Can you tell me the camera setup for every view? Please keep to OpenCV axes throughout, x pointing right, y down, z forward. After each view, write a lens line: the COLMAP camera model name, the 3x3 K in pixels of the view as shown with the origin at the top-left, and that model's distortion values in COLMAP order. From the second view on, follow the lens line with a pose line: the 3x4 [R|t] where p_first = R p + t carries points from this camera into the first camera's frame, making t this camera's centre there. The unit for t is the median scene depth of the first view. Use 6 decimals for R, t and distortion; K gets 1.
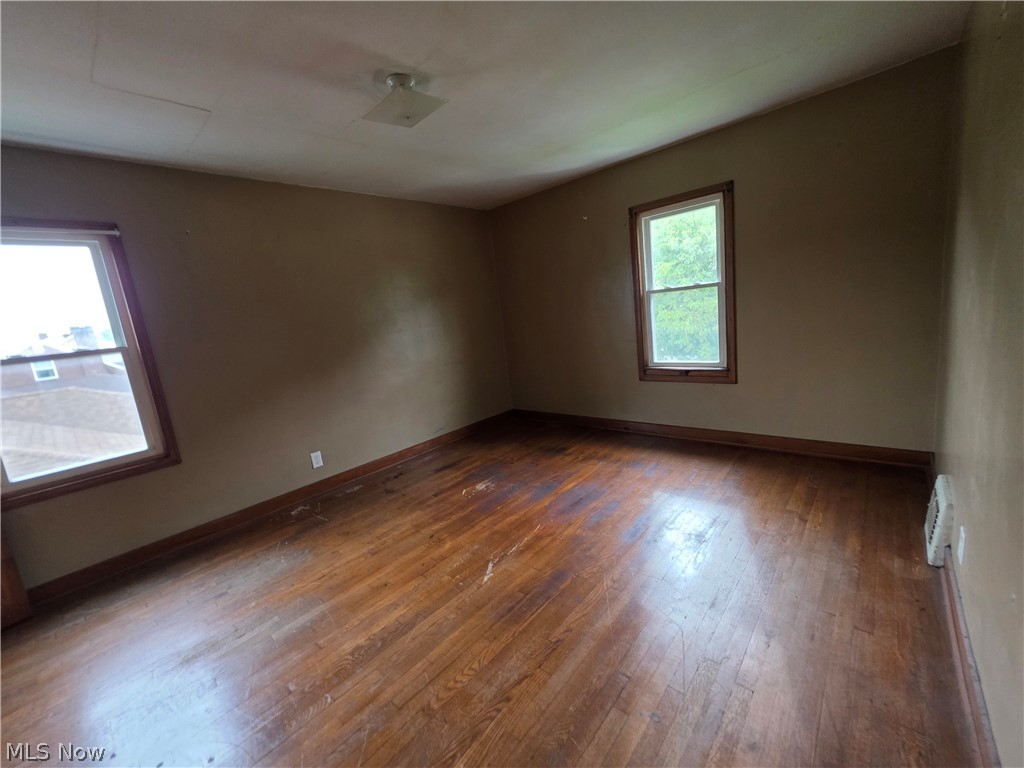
lens RADIAL K [[417.8, 0, 516.7], [0, 417.8, 385.5], [0, 0, 1]] dist [0.002426, 0.000079]
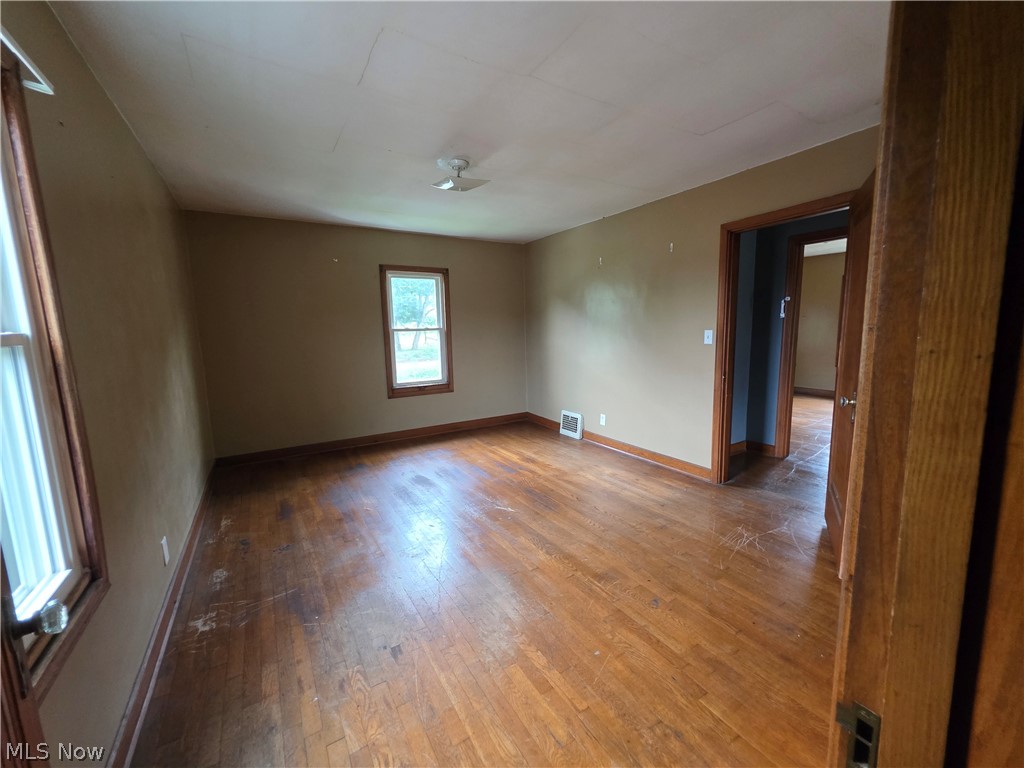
lens RADIAL K [[417.8, 0, 516.7], [0, 417.8, 385.5], [0, 0, 1]] dist [0.002426, 0.000079]
pose [[0.272382, -0.030781, 0.961697, -0.968510], [0.163714, 0.986397, -0.014797, 0.037177], [-0.948159, 0.161474, 0.273716, 0.337888]]
